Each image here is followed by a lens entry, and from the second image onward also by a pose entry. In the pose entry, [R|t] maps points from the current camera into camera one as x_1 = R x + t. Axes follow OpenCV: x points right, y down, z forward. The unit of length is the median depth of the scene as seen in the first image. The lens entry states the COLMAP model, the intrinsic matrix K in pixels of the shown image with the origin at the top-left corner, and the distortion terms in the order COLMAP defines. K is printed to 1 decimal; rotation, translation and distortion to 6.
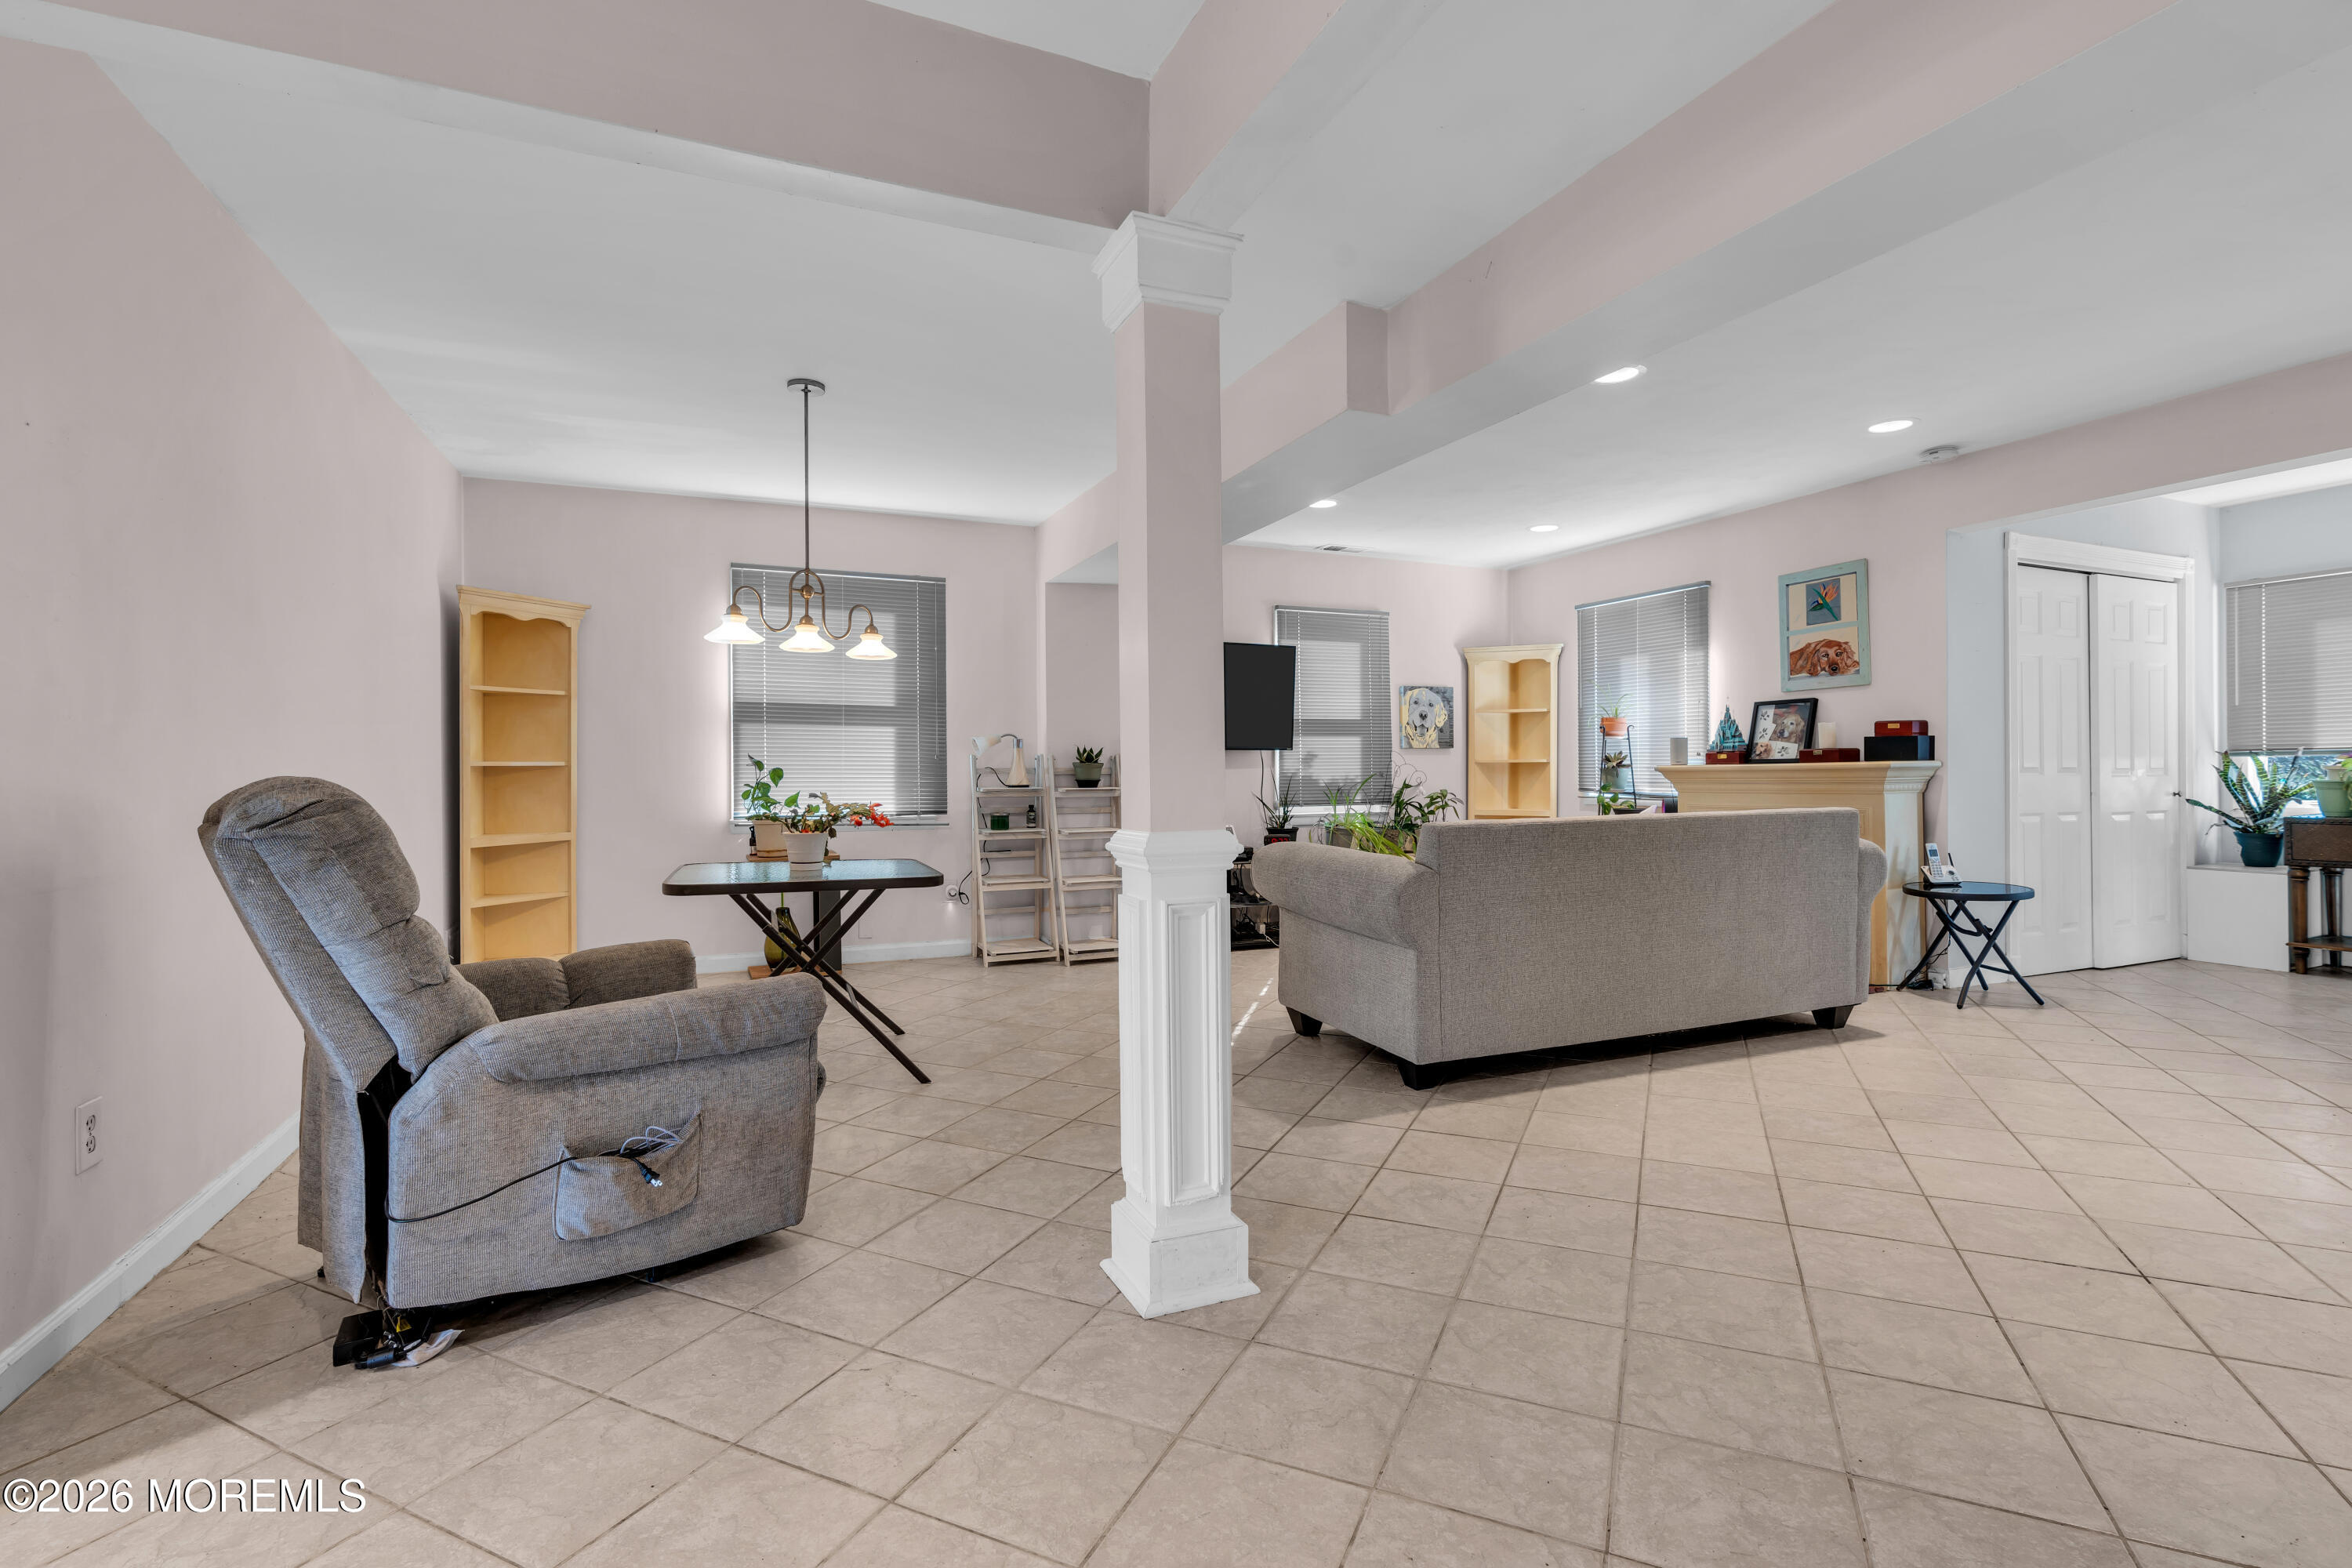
lens RADIAL K [[1052.8, 0, 1142.7], [0, 1052.8, 771.8], [0, 0, 1]] dist [-0.015387, 0.006755]
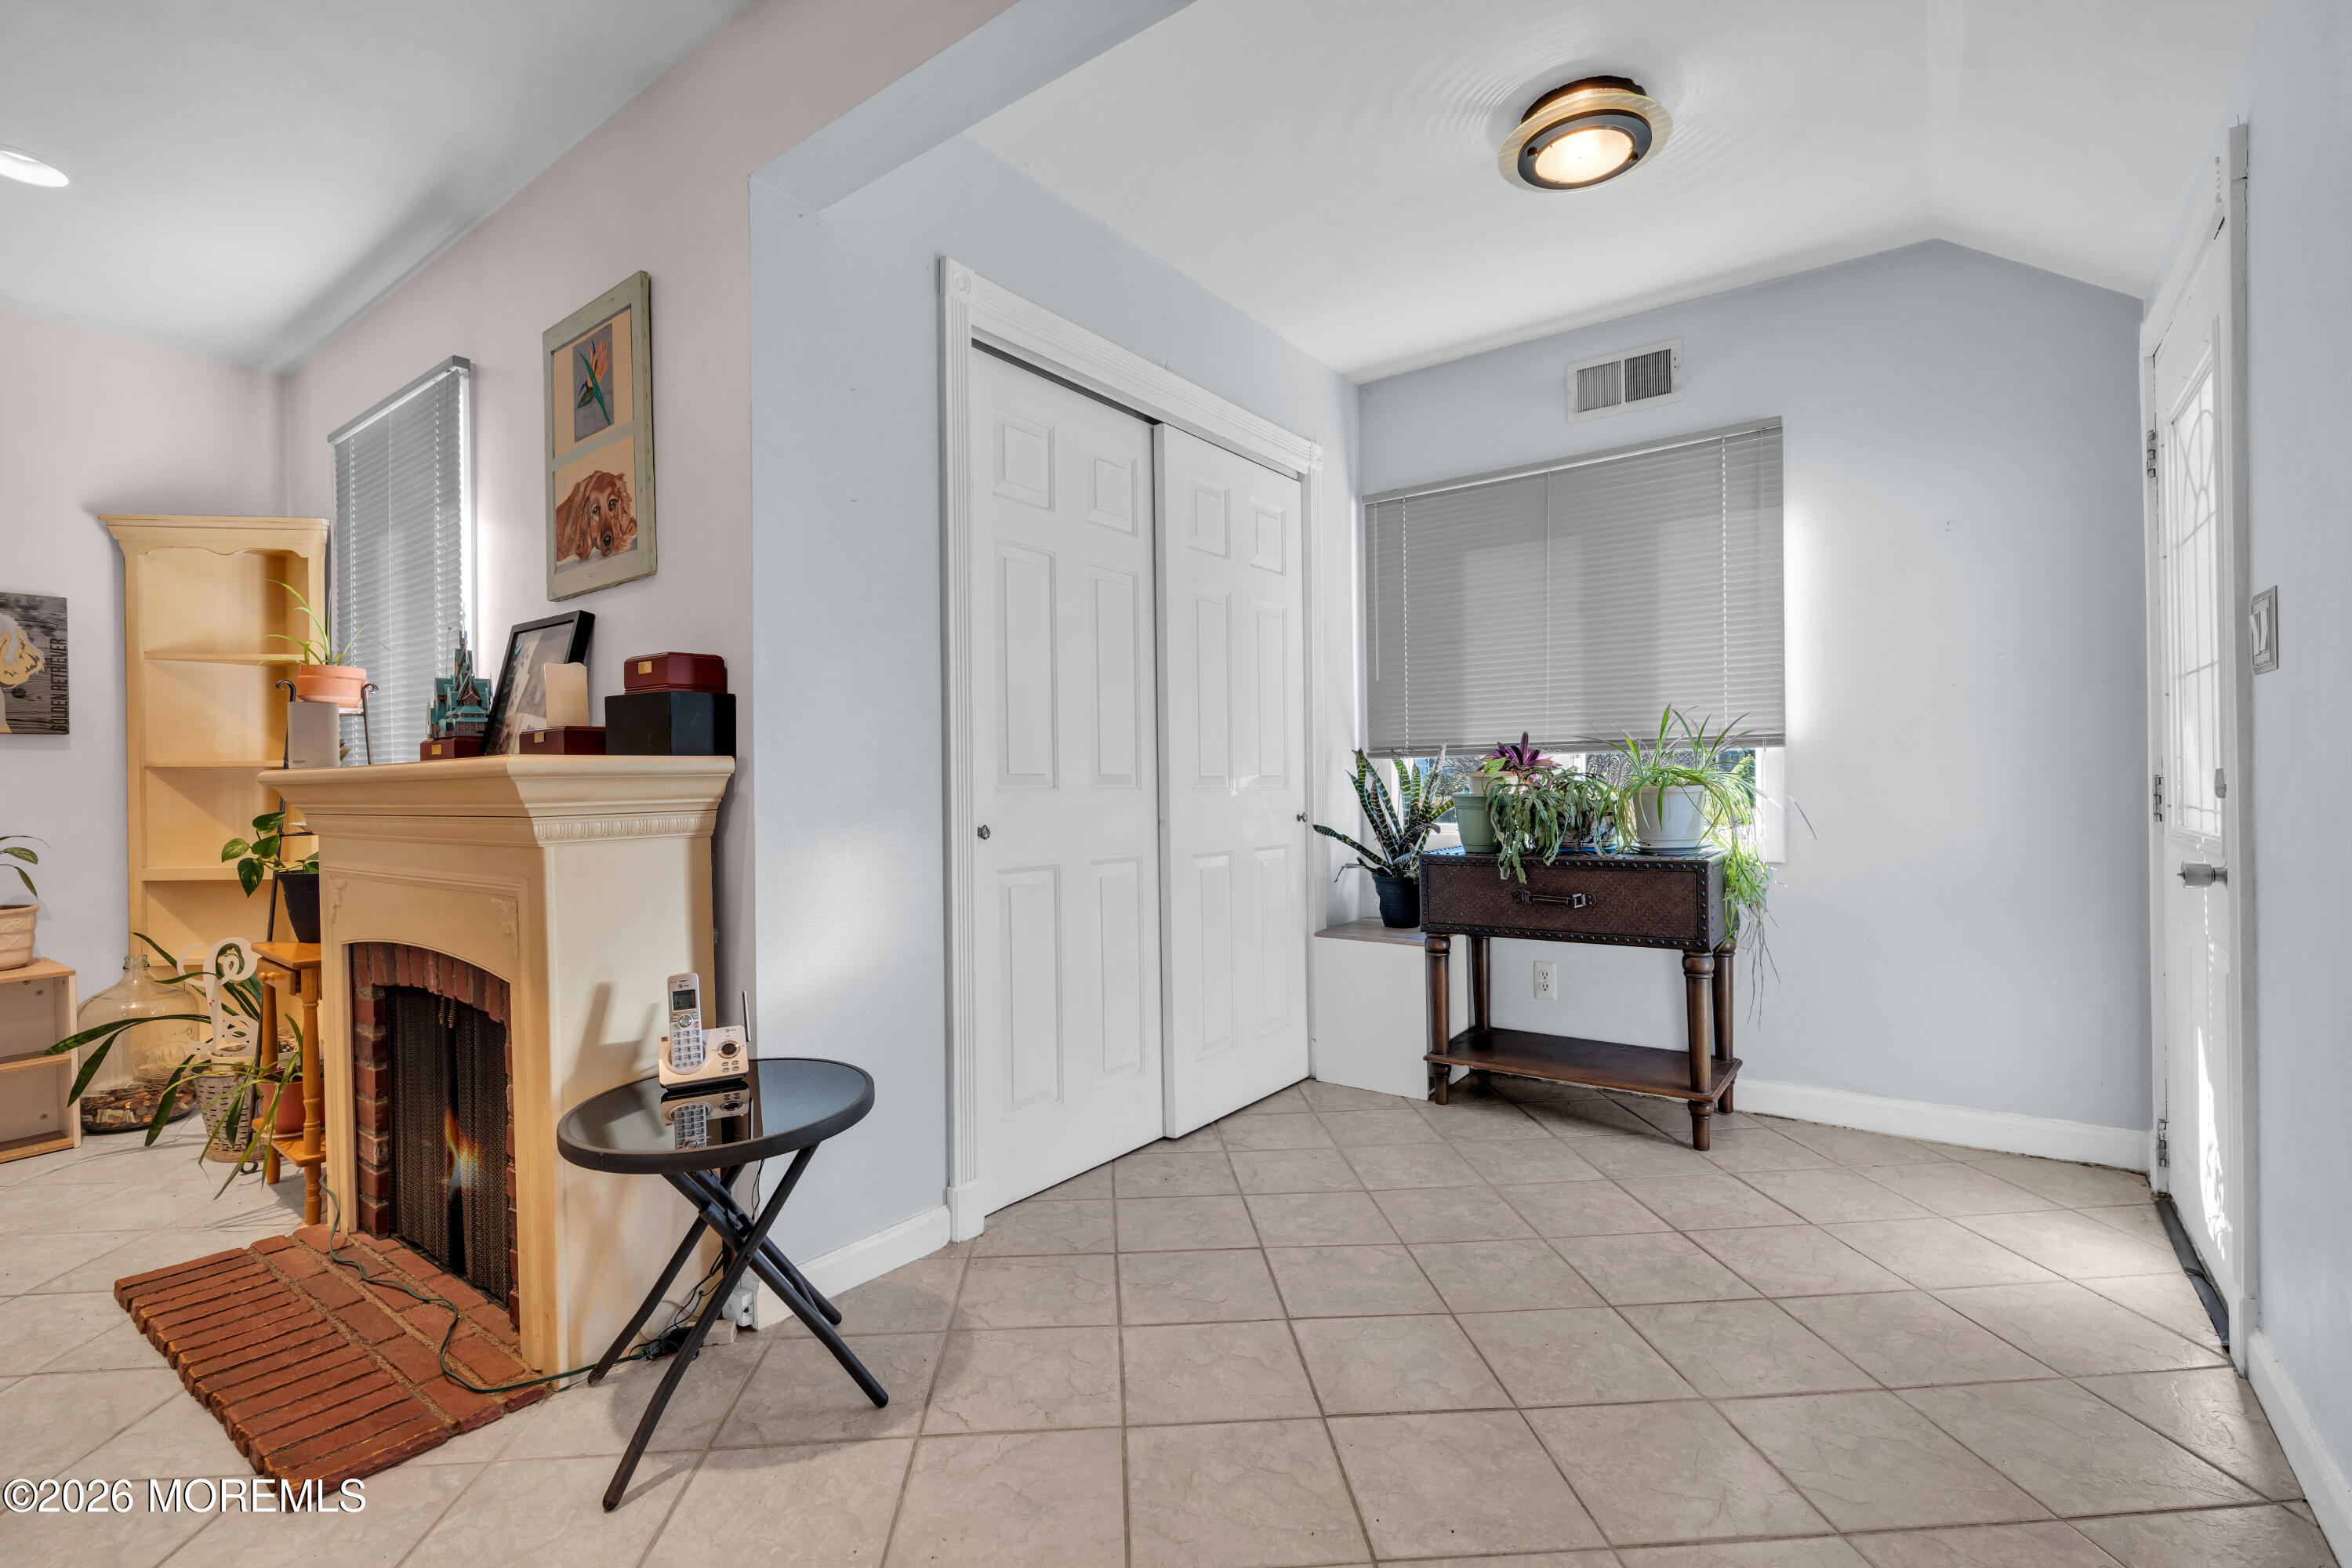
lens RADIAL K [[1052.8, 0, 1142.7], [0, 1052.8, 771.8], [0, 0, 1]] dist [-0.015387, 0.006755]
pose [[0.876663, 0.000729, 0.481105, 0.620269], [0.004593, 0.999941, -0.009885, -0.000191], [-0.481083, 0.010875, 0.876607, 0.507107]]
